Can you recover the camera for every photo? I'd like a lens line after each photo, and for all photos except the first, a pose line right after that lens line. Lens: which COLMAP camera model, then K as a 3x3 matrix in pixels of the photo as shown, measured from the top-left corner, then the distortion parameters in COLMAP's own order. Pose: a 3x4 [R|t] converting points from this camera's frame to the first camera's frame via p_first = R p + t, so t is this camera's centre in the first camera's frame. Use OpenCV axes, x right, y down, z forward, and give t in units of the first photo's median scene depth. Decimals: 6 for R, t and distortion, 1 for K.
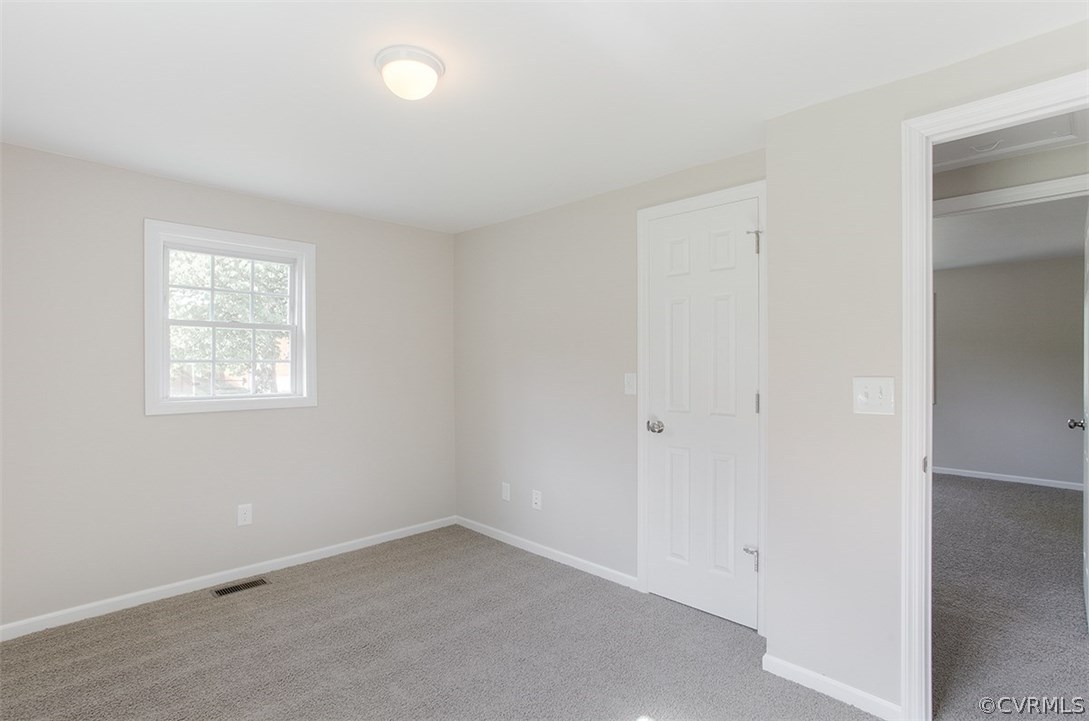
lens RADIAL K [[535.8, 0, 535.9], [0, 535.8, 359.7], [0, 0, 1]] dist [-0.050791, 0.031278]
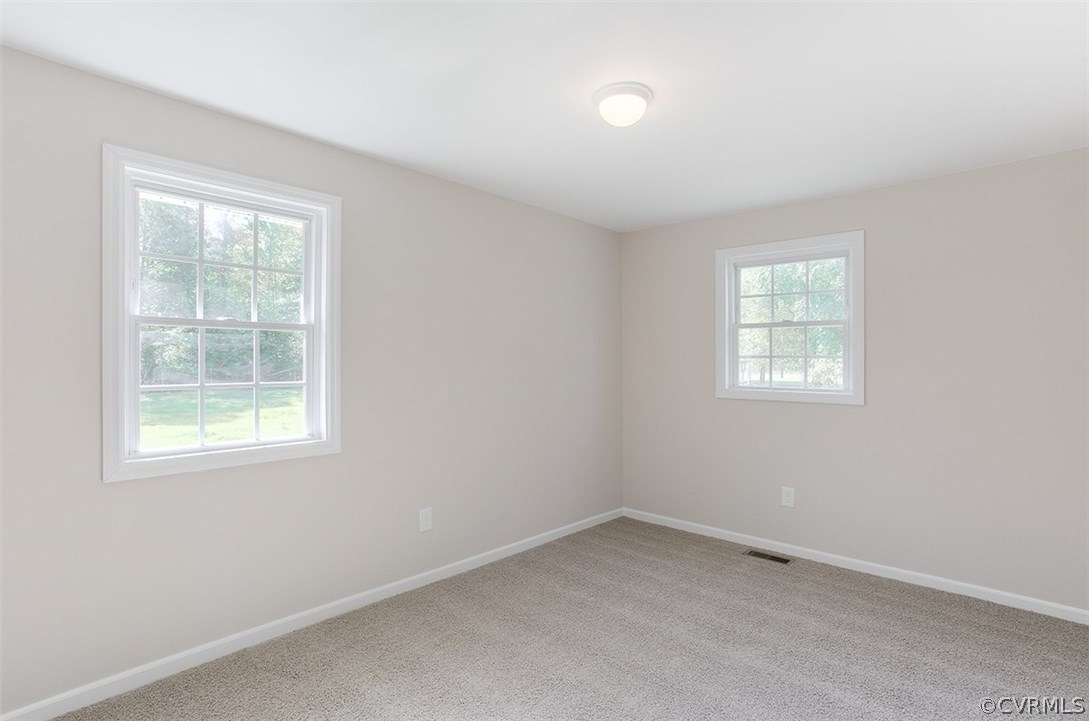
lens RADIAL K [[535.8, 0, 535.9], [0, 535.8, 359.7], [0, 0, 1]] dist [-0.050791, 0.031278]
pose [[0.045346, 0.005382, -0.998957, 0.532031], [0.004542, 0.999974, 0.005594, 0.000382], [0.998961, -0.004791, 0.045320, 0.439898]]
